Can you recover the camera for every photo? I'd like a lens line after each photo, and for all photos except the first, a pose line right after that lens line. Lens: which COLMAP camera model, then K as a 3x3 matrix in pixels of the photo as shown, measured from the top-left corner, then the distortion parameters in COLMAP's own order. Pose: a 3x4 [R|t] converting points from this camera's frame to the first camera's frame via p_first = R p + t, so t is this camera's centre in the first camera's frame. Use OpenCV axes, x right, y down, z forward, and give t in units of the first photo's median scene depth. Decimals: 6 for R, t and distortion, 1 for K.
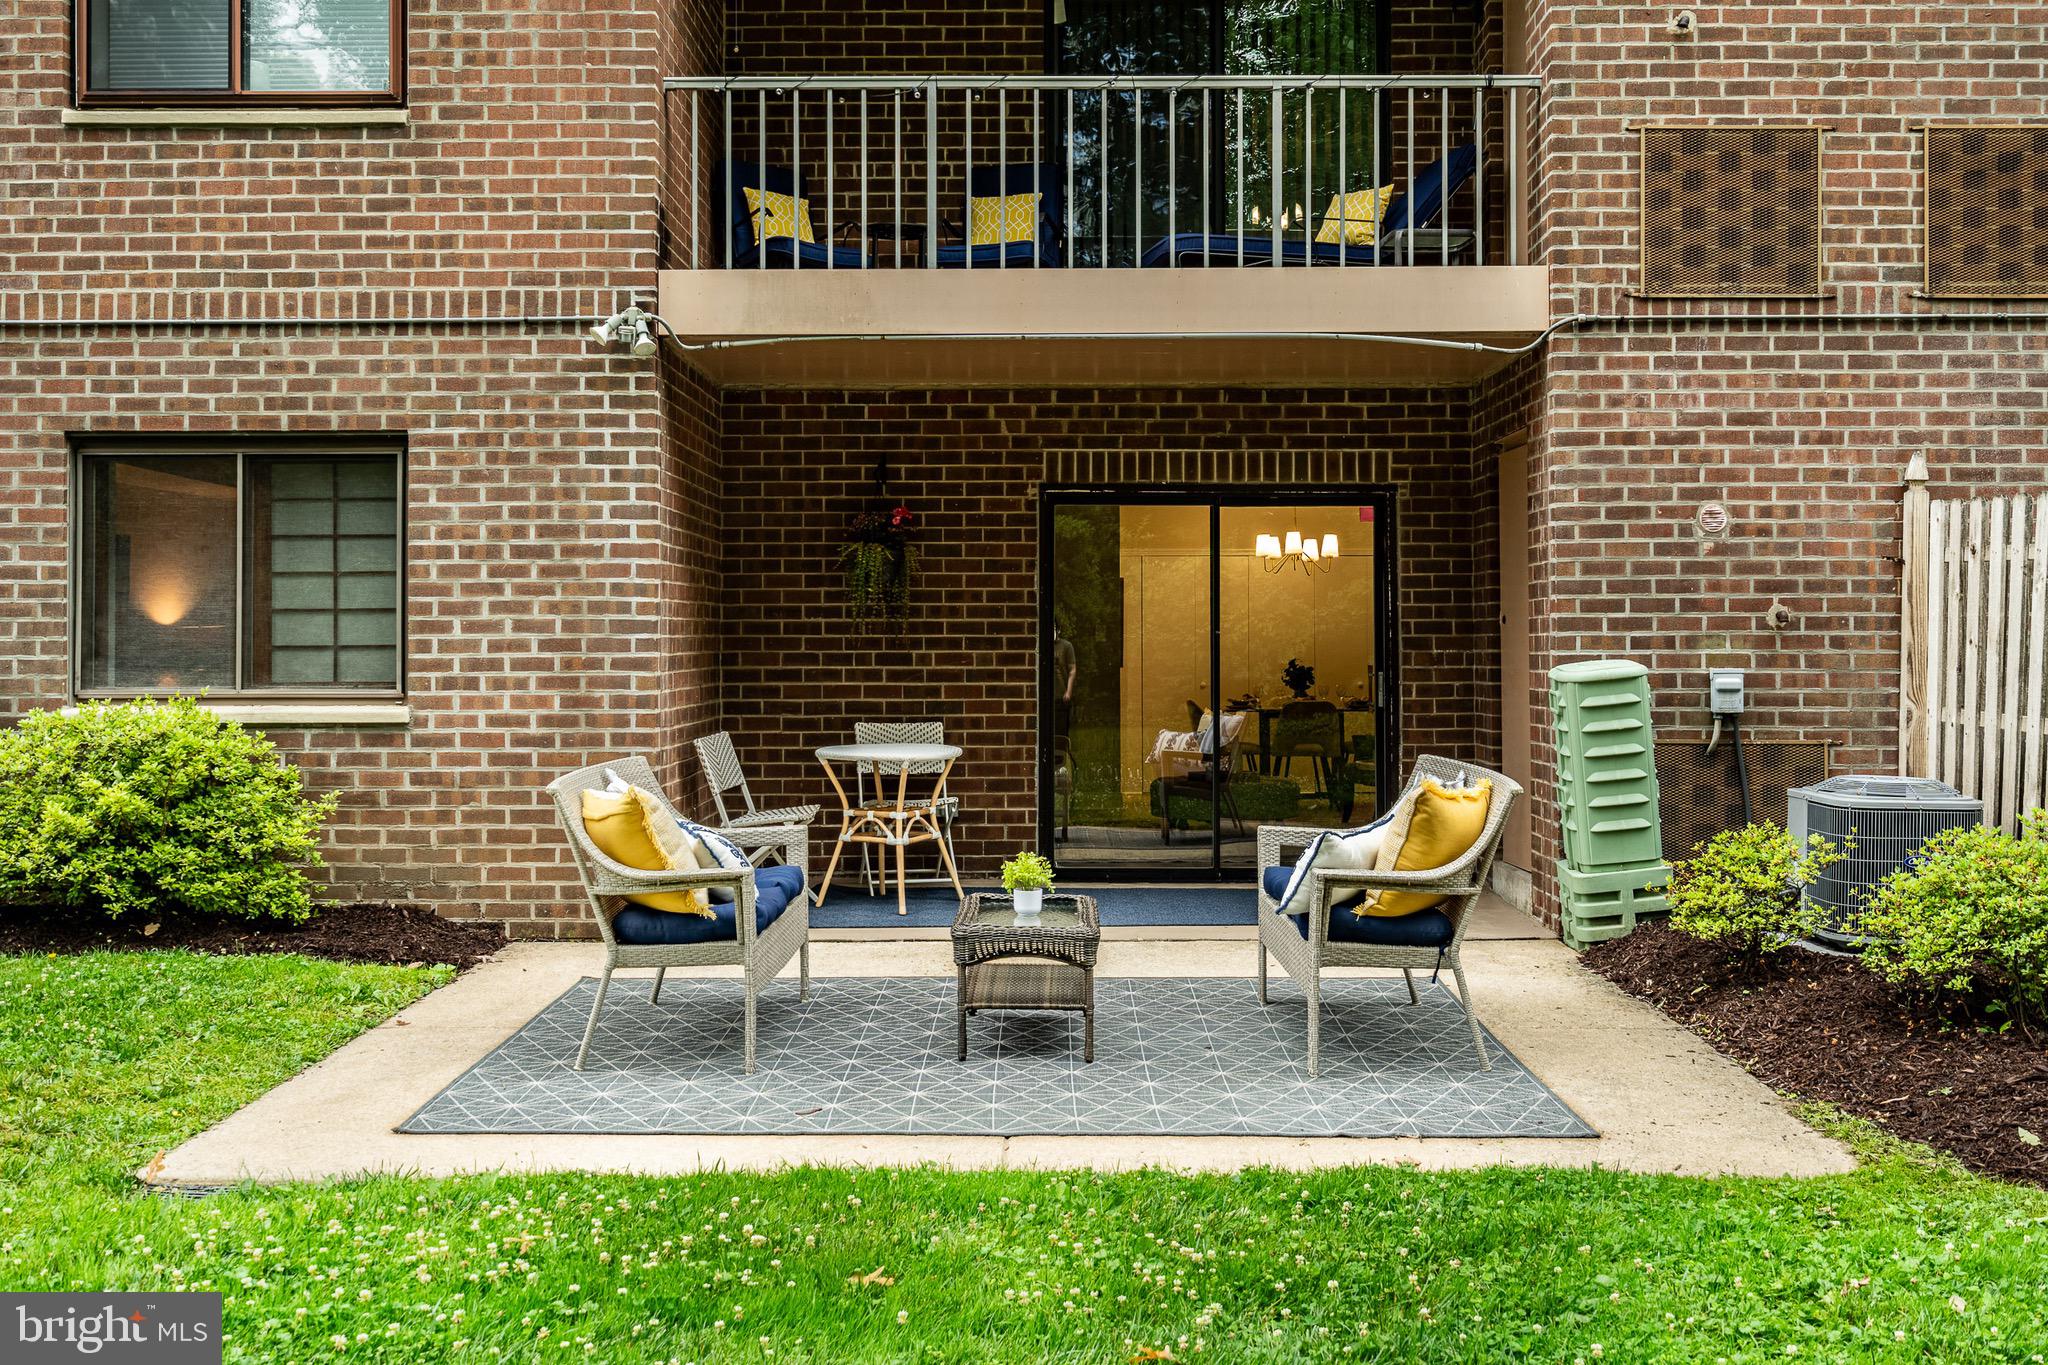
lens RADIAL K [[2067.4, 0, 1024.0], [0, 2067.4, 676.3], [0, 0, 1]] dist [0.015552, 0.000000]
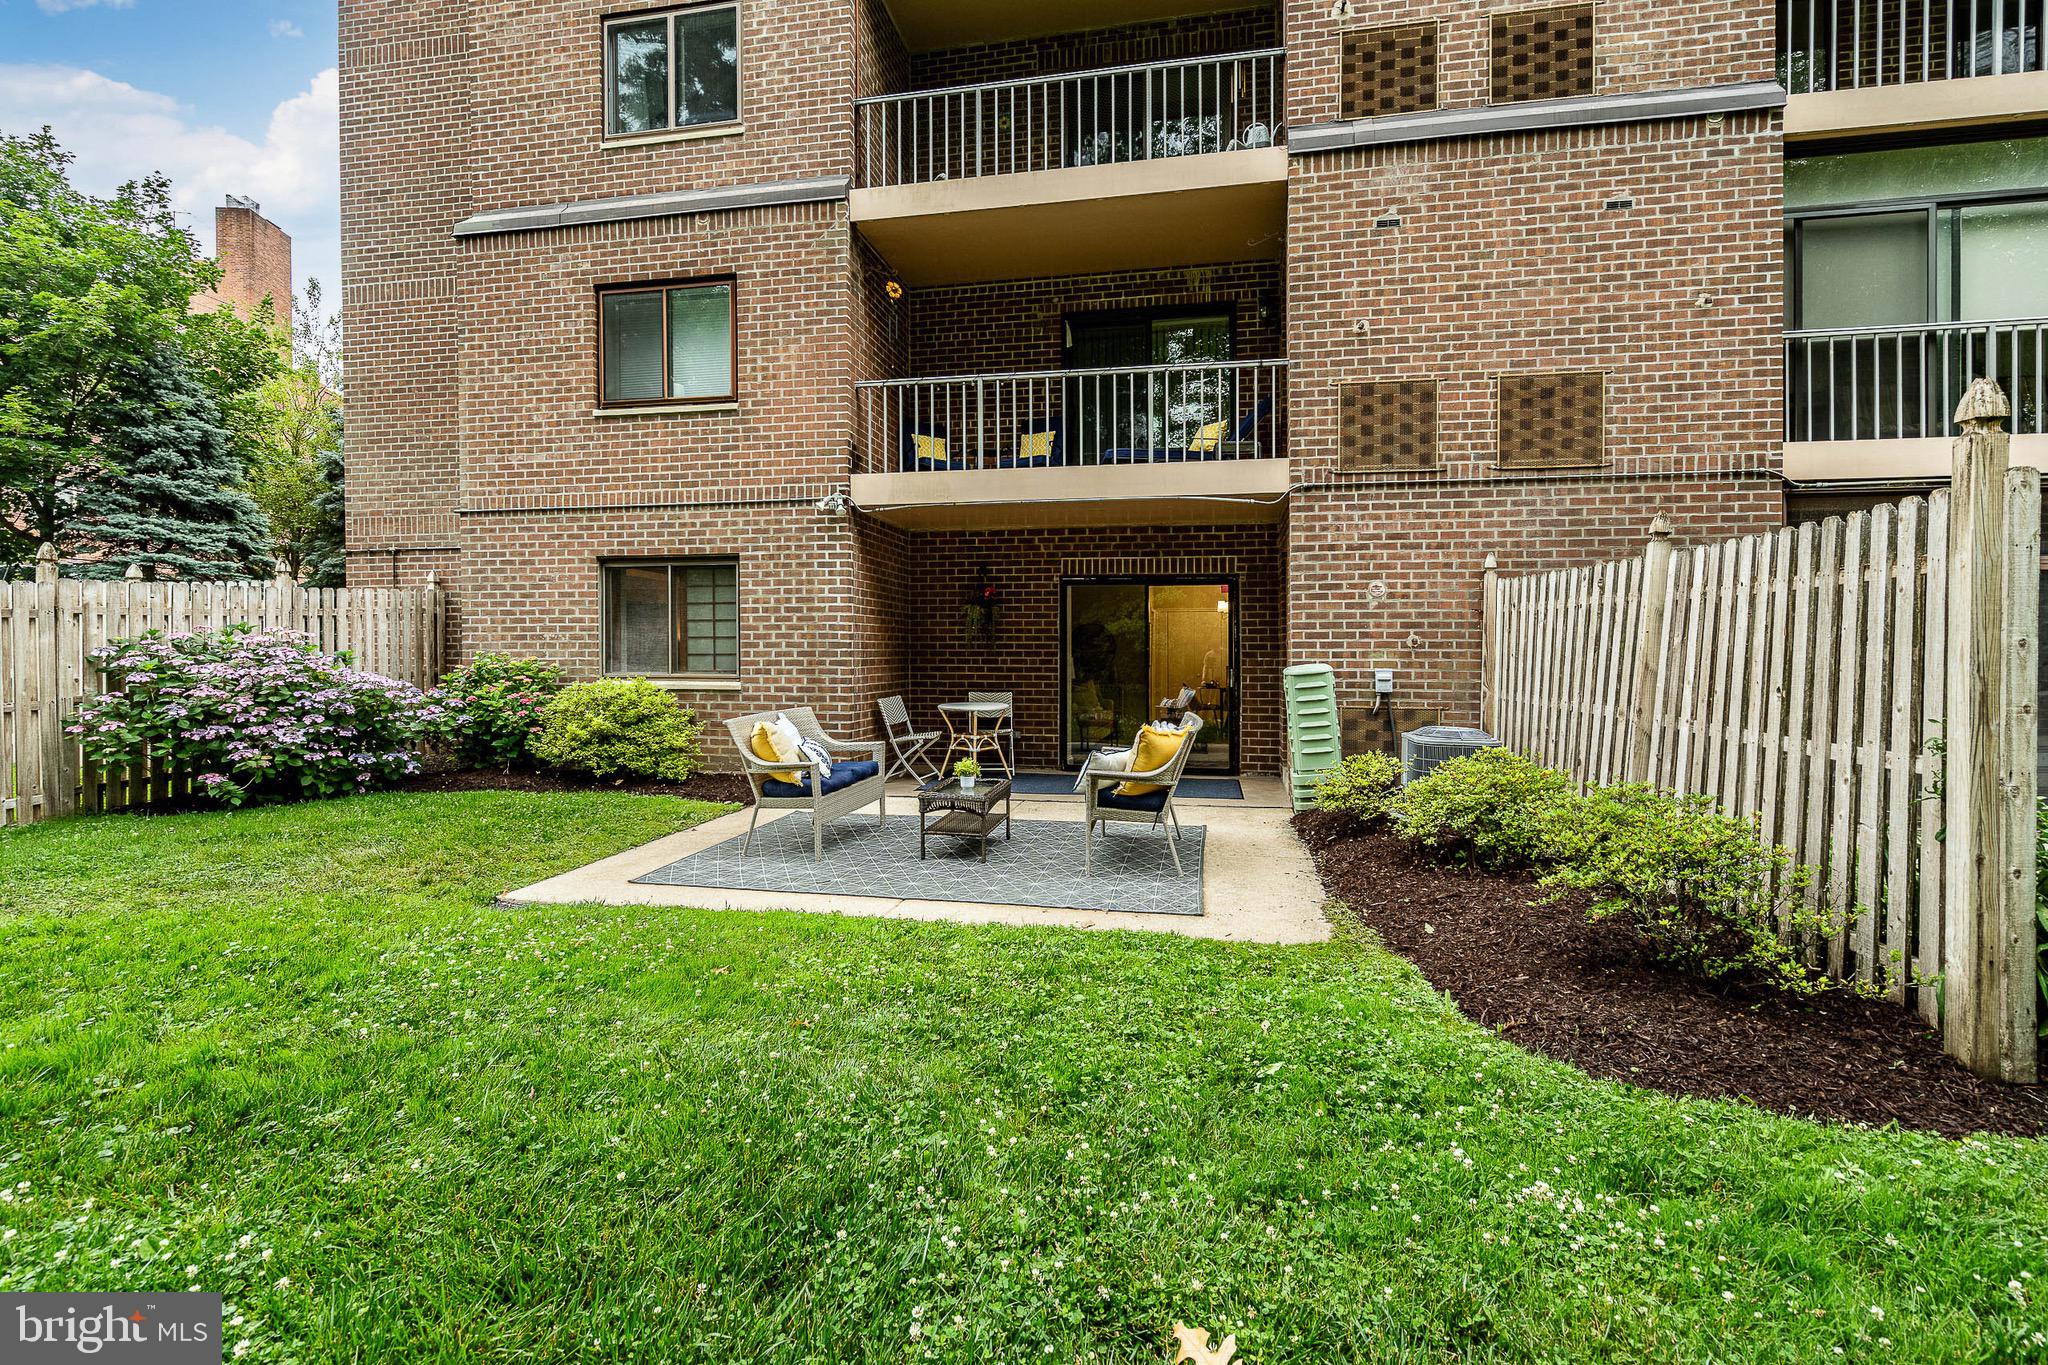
lens RADIAL K [[970.1, 0, 1024.1], [0, 970.1, 689.7], [0, 0, 1]] dist [0.001150, 0.000661]
pose [[0.982296, 0.011042, -0.187012, 0.182334], [-0.007202, 0.999749, 0.021200, -0.001004], [0.187199, -0.019478, 0.982129, 0.067151]]
